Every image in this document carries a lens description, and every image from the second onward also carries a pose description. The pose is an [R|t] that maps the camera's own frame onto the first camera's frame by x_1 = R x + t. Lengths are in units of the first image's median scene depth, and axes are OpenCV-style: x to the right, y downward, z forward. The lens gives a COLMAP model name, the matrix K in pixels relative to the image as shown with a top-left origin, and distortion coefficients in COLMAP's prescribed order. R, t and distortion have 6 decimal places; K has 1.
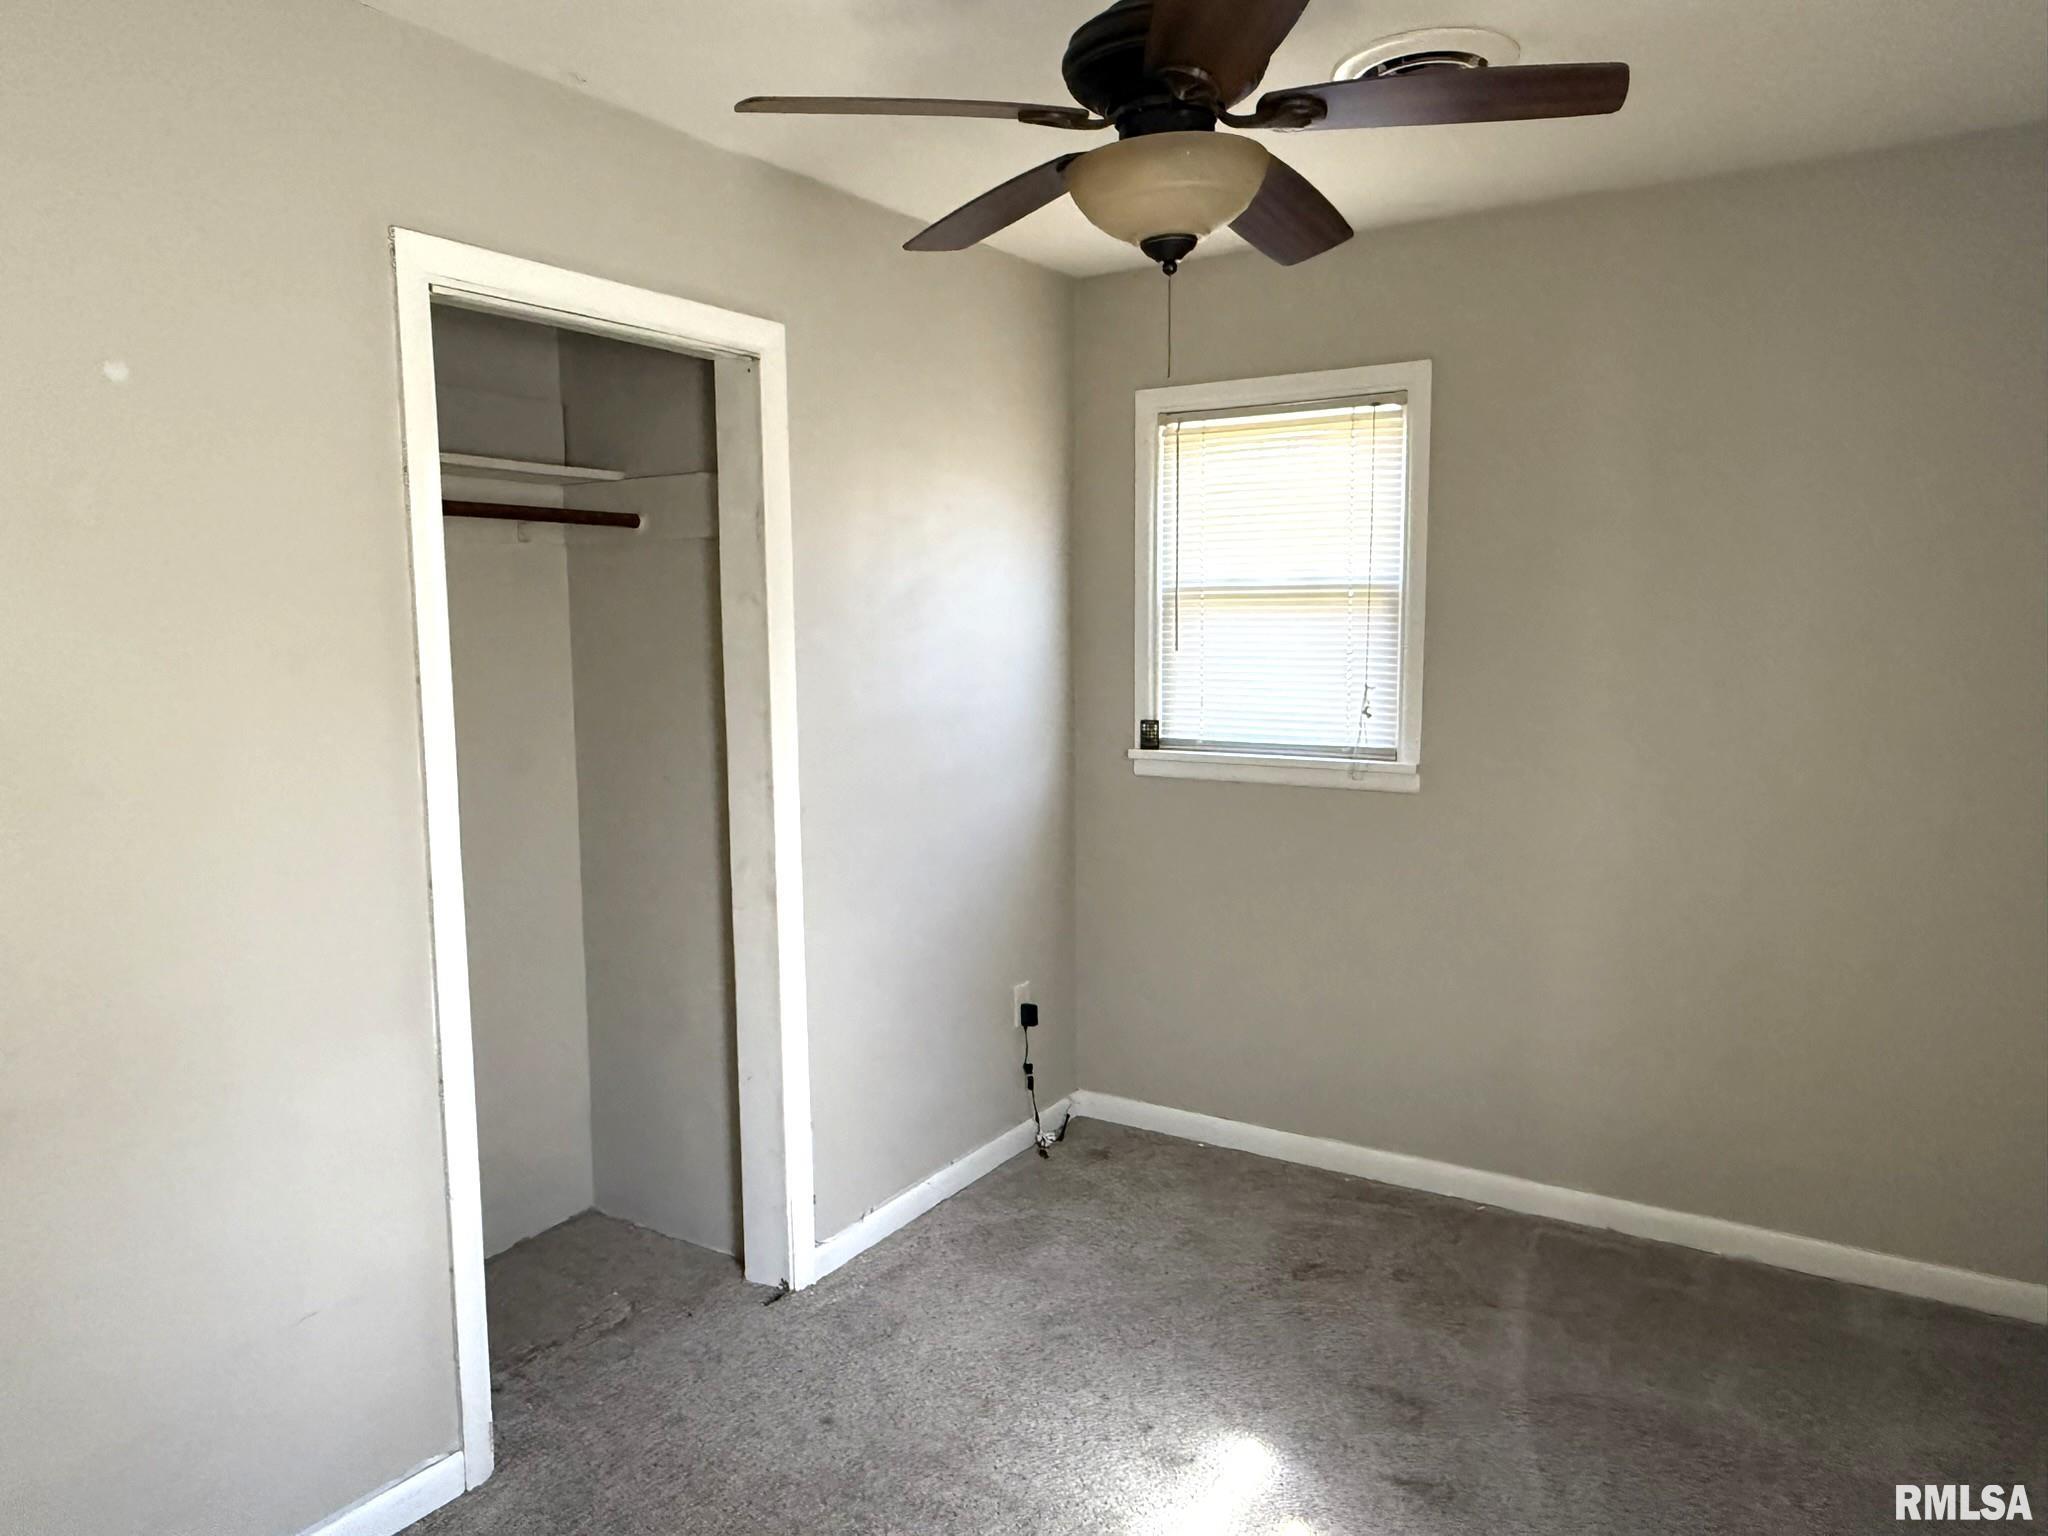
lens RADIAL K [[1375.1, 0, 1023.4], [0, 1375.1, 784.3], [0, 0, 1]] dist [-0.003931, -0.000616]
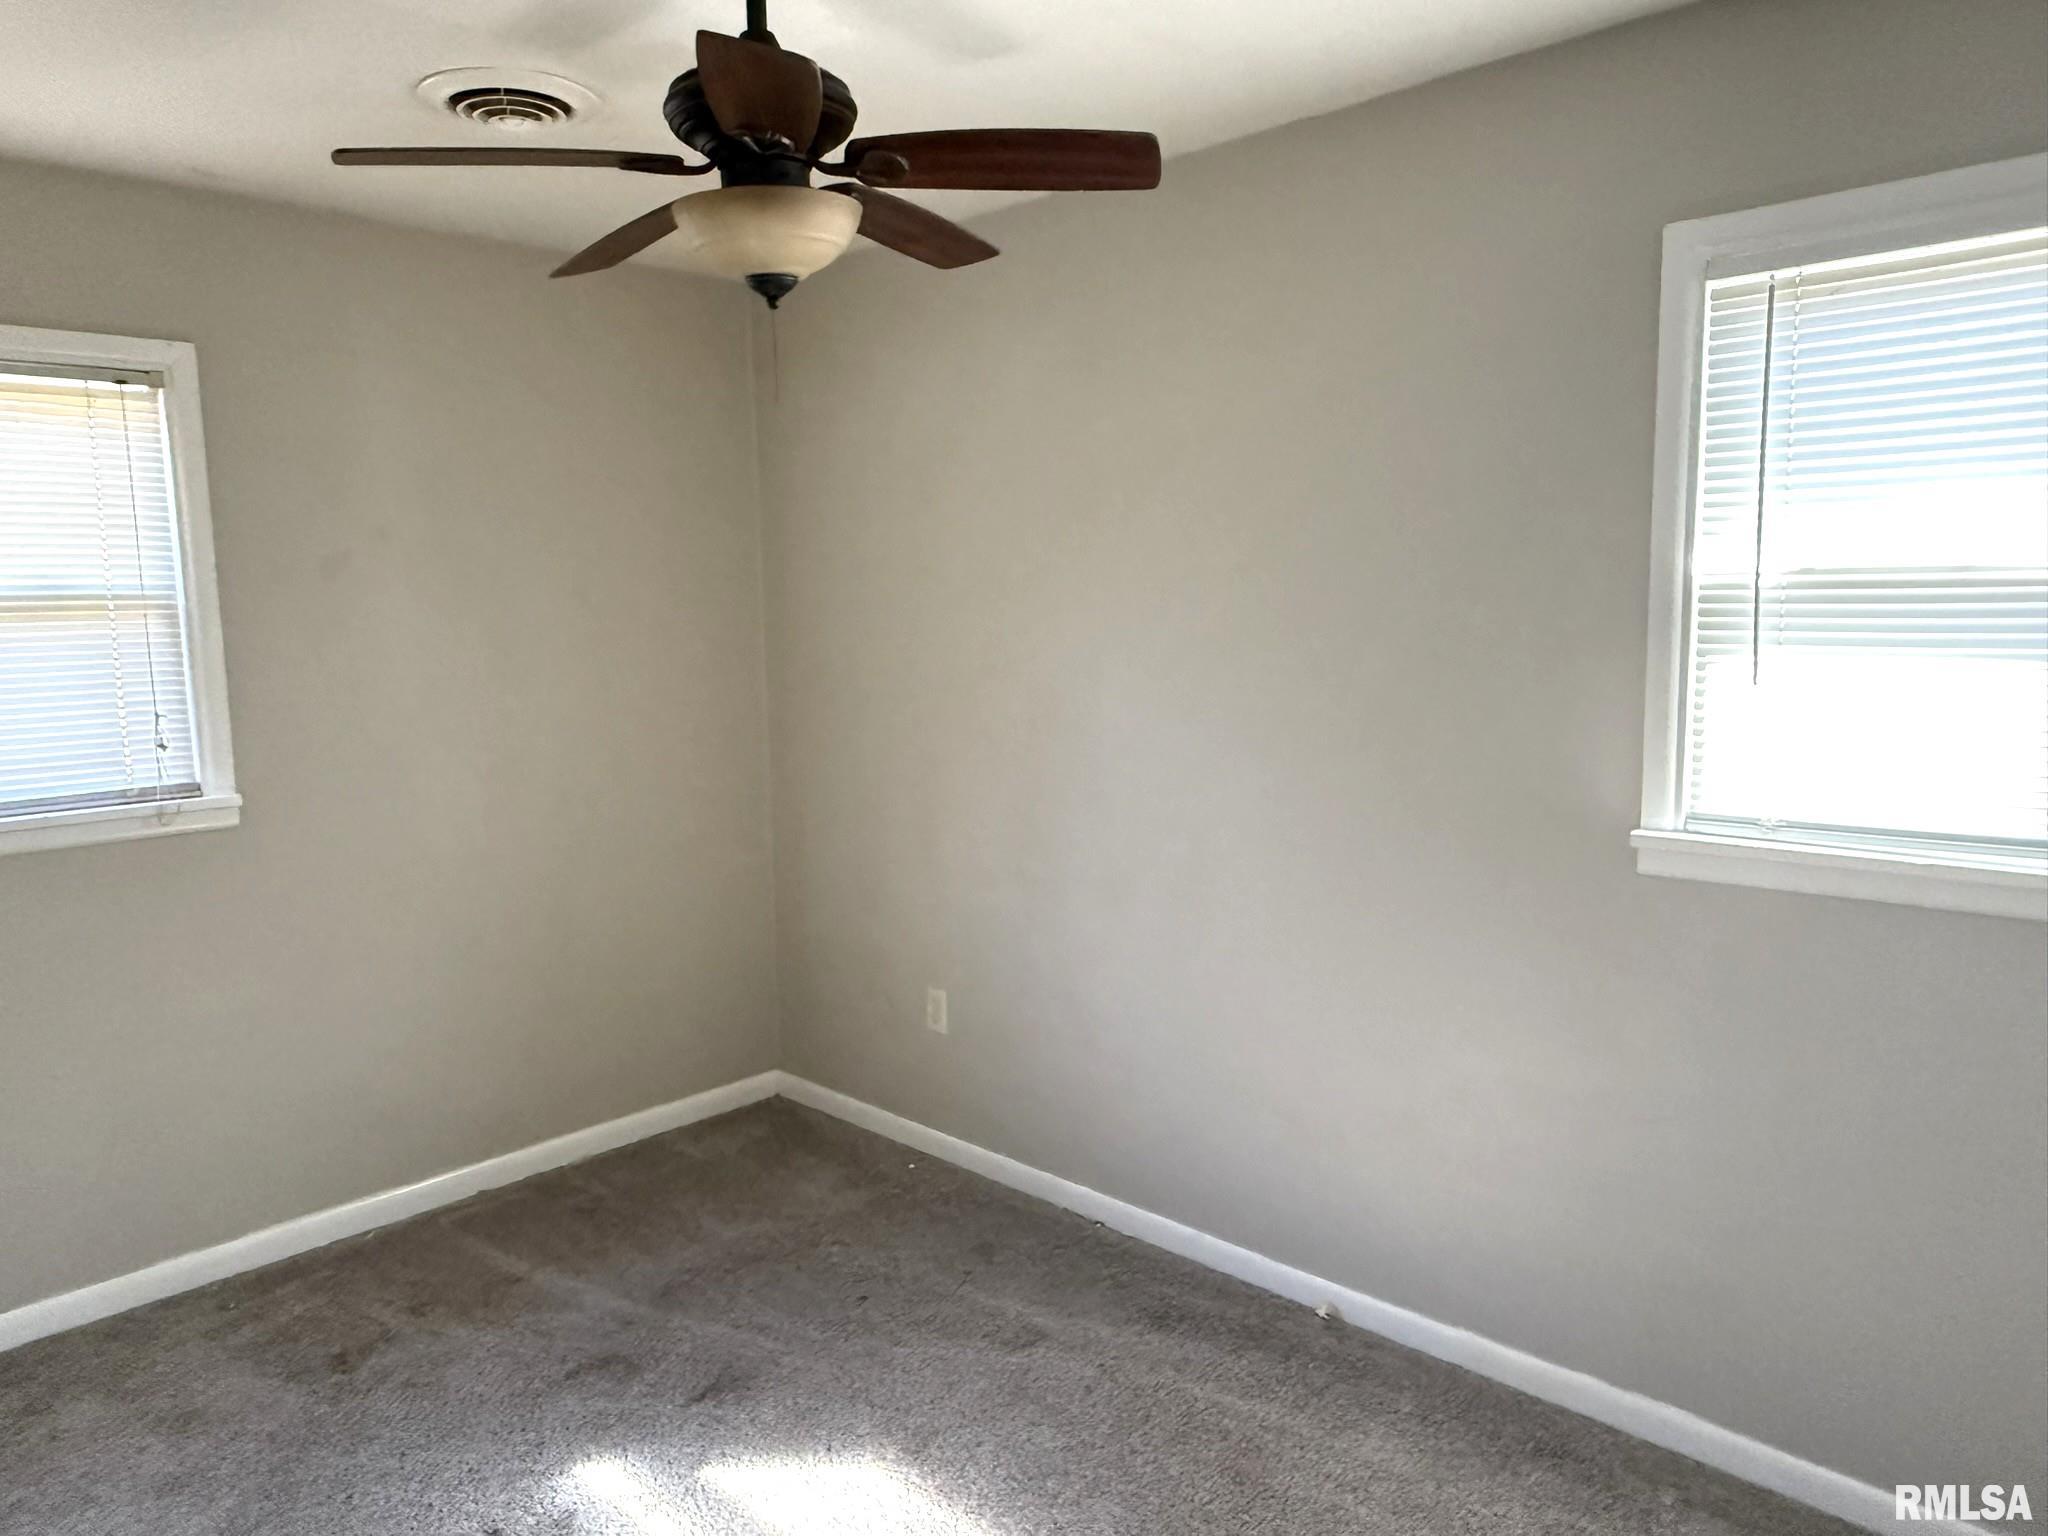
lens RADIAL K [[1402.4, 0, 1024.0], [0, 1402.4, 768.0], [0, 0, 1]] dist [0.002588, 0.001179]
pose [[0.209479, -0.125913, 0.969672, -0.499895], [0.135429, 0.985853, 0.098757, -0.053446], [-0.968389, 0.110634, 0.223568, 0.299490]]
